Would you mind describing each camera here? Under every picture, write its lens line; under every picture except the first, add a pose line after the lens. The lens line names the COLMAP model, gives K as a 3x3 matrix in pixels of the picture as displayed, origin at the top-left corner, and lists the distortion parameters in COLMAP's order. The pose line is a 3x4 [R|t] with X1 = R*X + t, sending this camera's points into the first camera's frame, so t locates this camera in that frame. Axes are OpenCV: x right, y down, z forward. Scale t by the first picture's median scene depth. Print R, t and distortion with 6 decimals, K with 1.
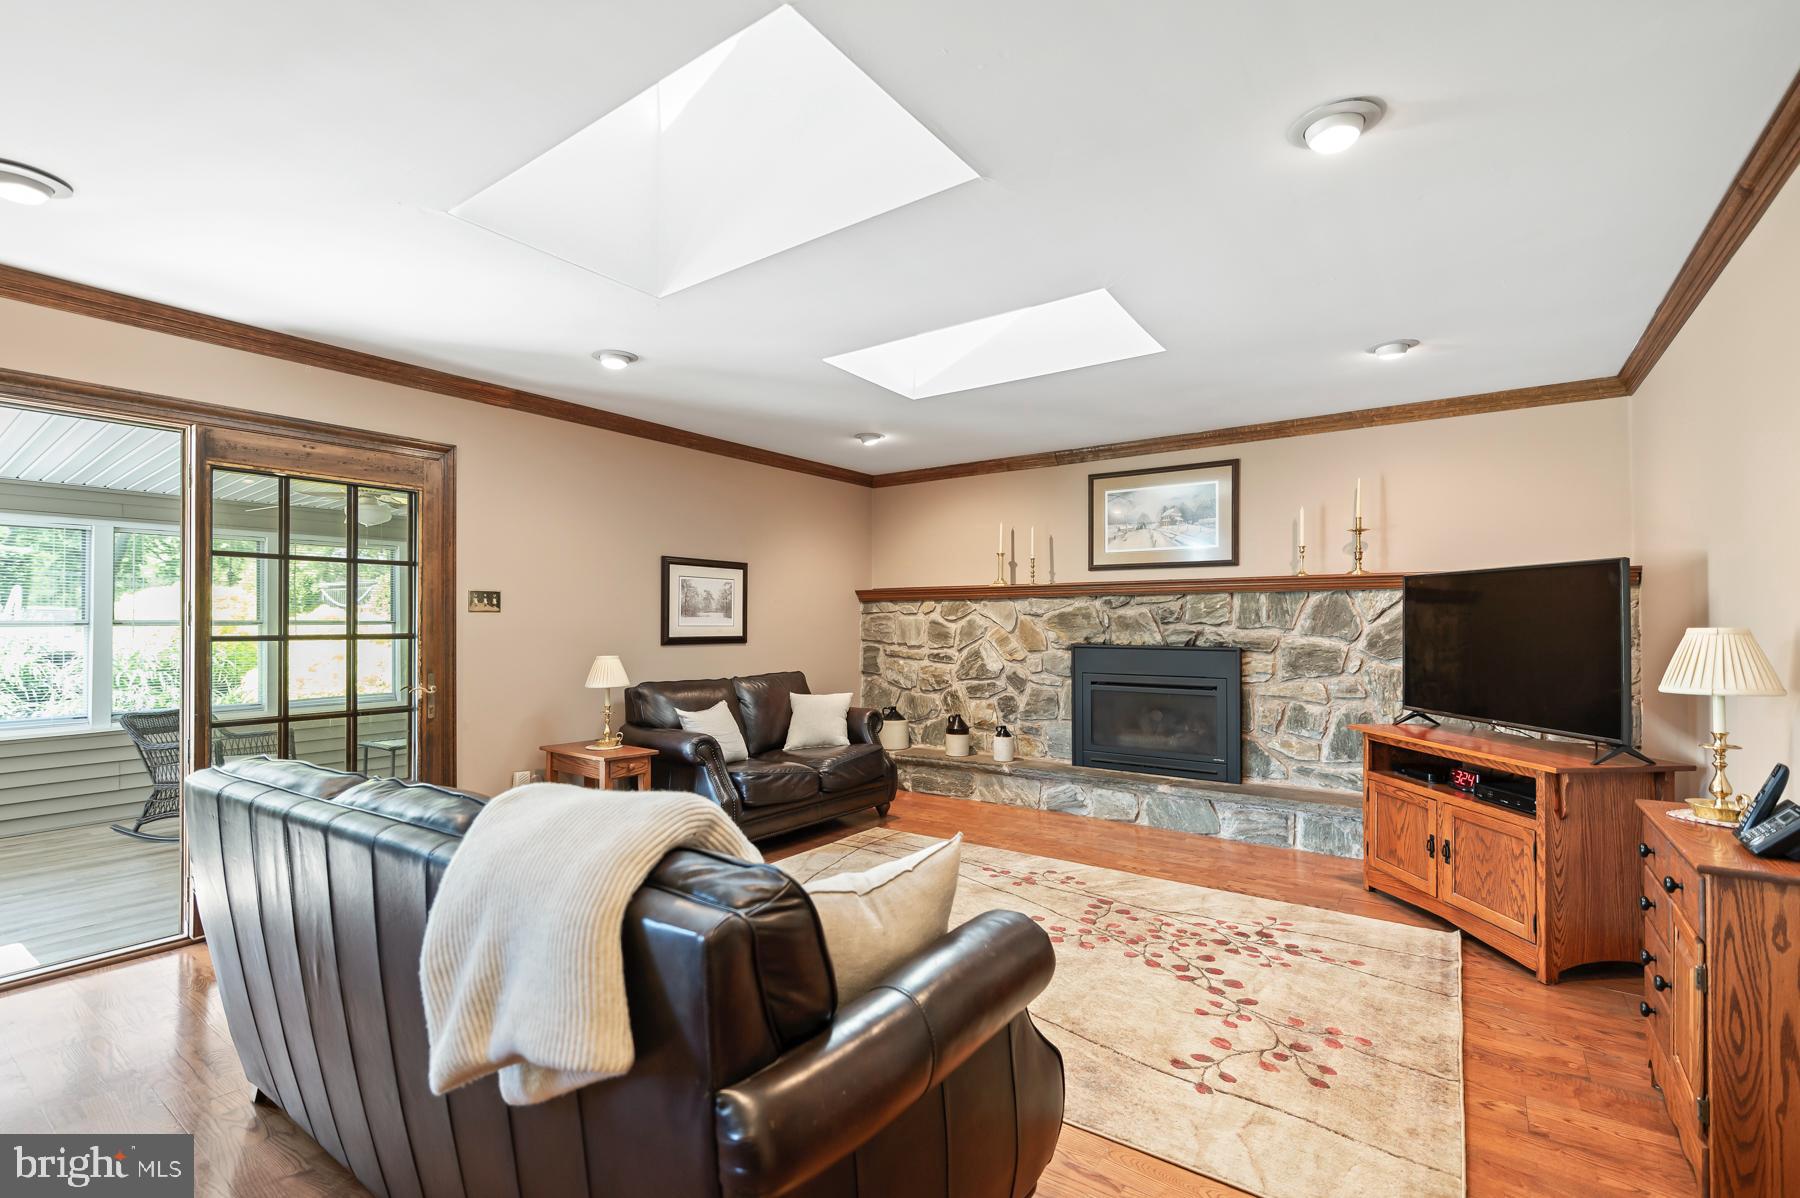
lens RADIAL K [[790.3, 0, 901.6], [0, 790.3, 616.3], [0, 0, 1]] dist [-0.000354, 0.000014]
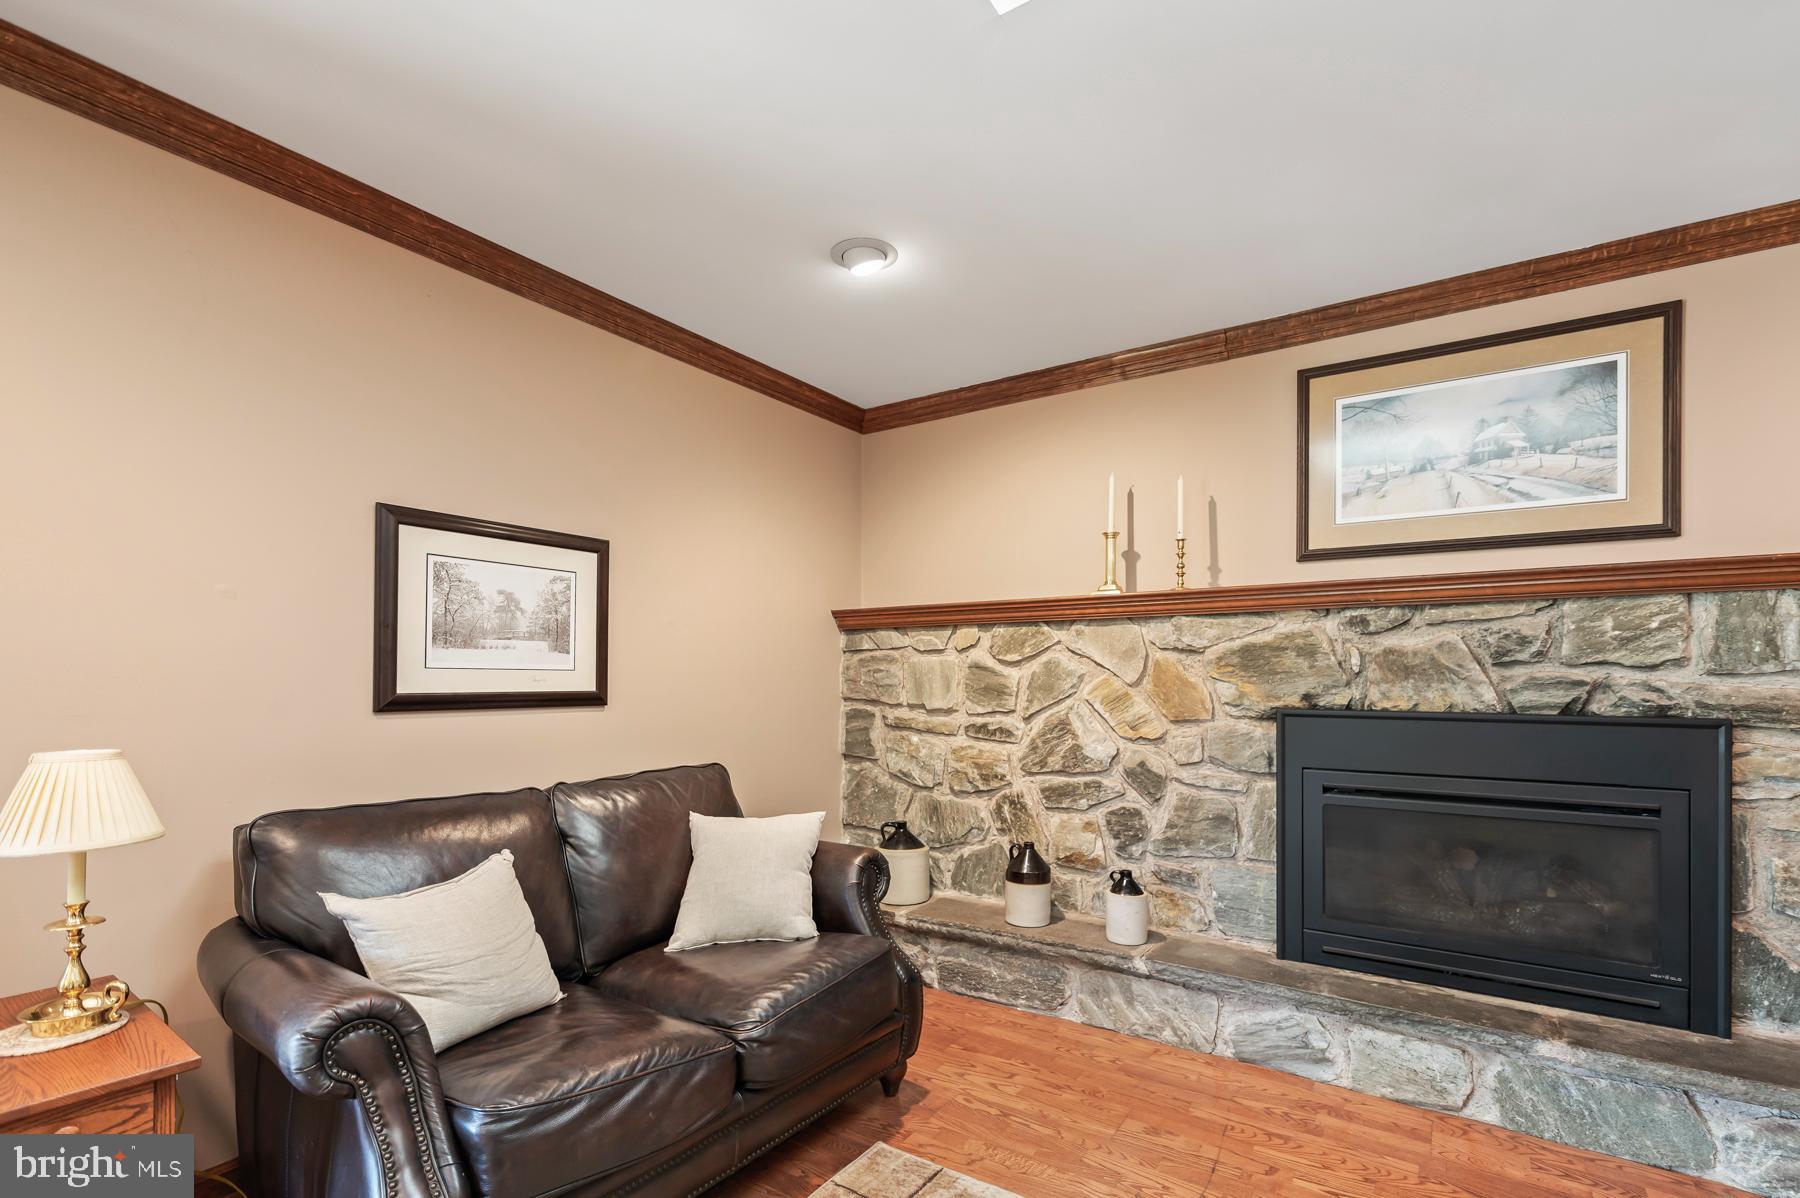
lens RADIAL K [[828.0, 0, 902.0], [0, 828.0, 657.5], [0, 0, 1]] dist [-0.000434, -0.000544]
pose [[0.999675, 0.001426, 0.025466, -0.028617], [-0.001012, 0.999867, -0.016262, 0.012439], [-0.025486, 0.016231, 0.999543, 0.501712]]
